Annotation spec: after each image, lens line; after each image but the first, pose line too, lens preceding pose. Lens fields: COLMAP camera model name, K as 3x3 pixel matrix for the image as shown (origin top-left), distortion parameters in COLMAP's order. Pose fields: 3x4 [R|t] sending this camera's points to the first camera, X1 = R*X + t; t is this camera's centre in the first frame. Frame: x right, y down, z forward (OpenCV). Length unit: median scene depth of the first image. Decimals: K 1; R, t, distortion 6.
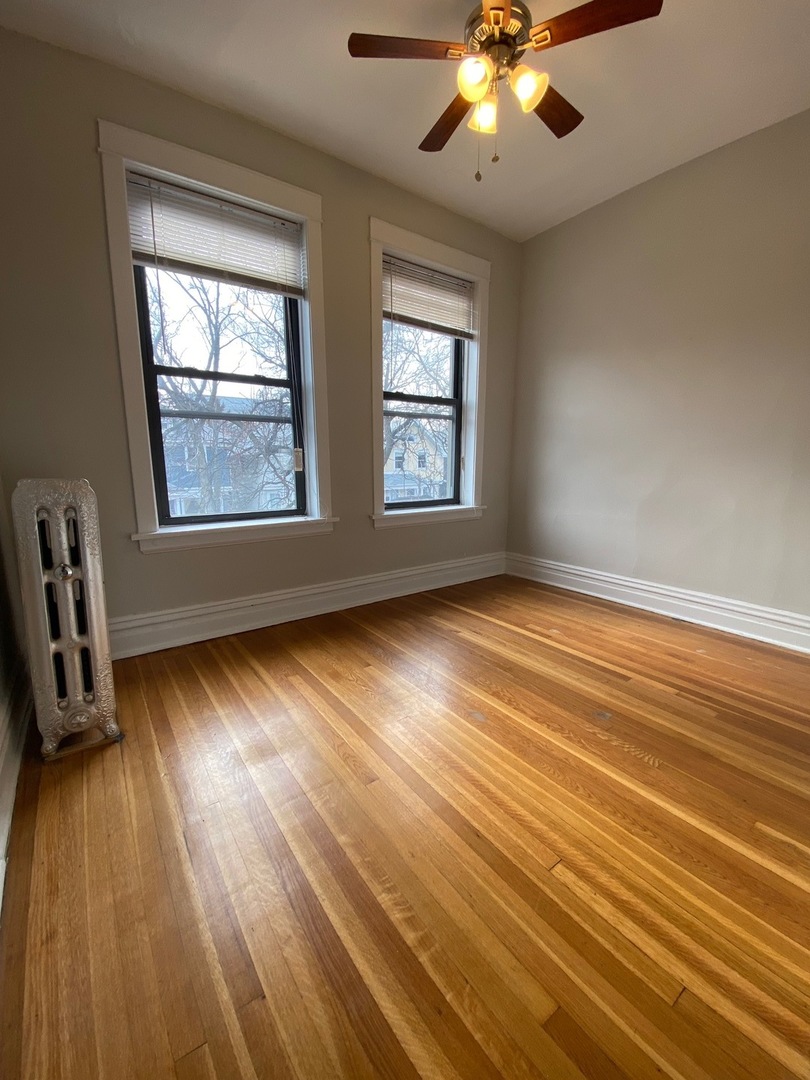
lens RADIAL K [[438.4, 0, 405.9], [0, 438.4, 531.2], [0, 0, 1]] dist [0.000708, -0.011621]
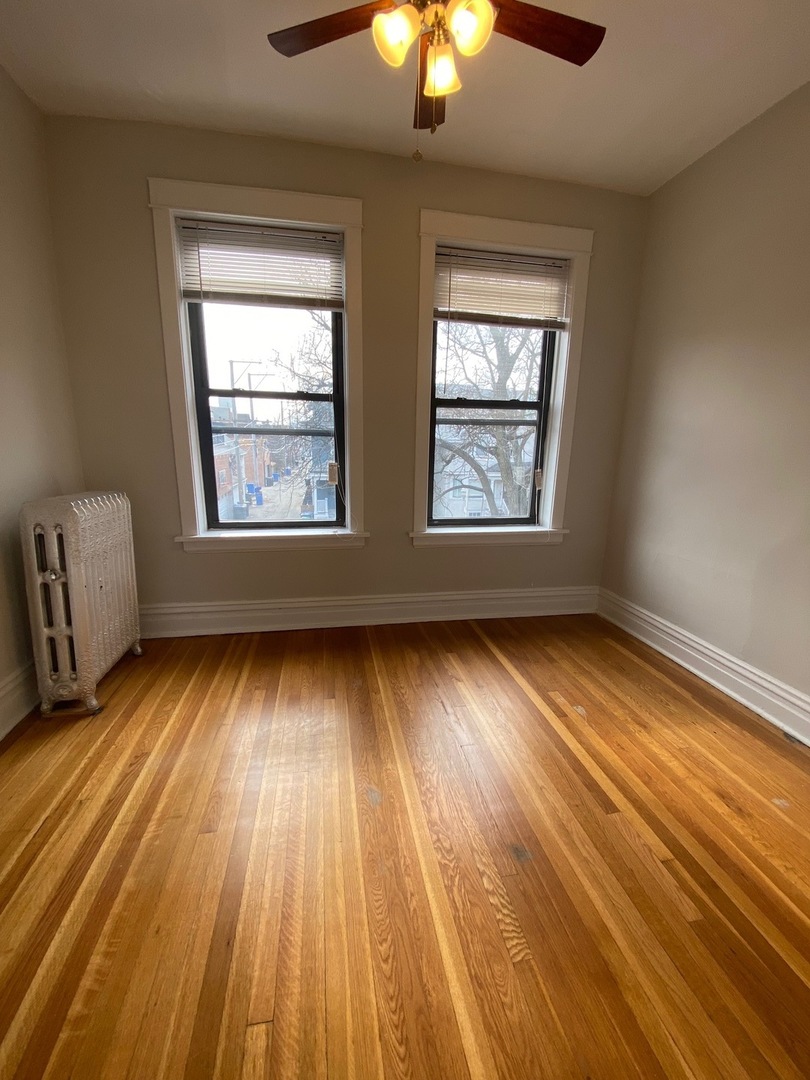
lens RADIAL K [[438.4, 0, 405.7], [0, 438.4, 531.7], [0, 0, 1]] dist [0.000708, -0.011621]
pose [[0.903021, 0.105438, -0.416456, 0.399204], [-0.089042, 0.994299, 0.058661, -0.122061], [0.420266, -0.015890, 0.907262, 0.179533]]
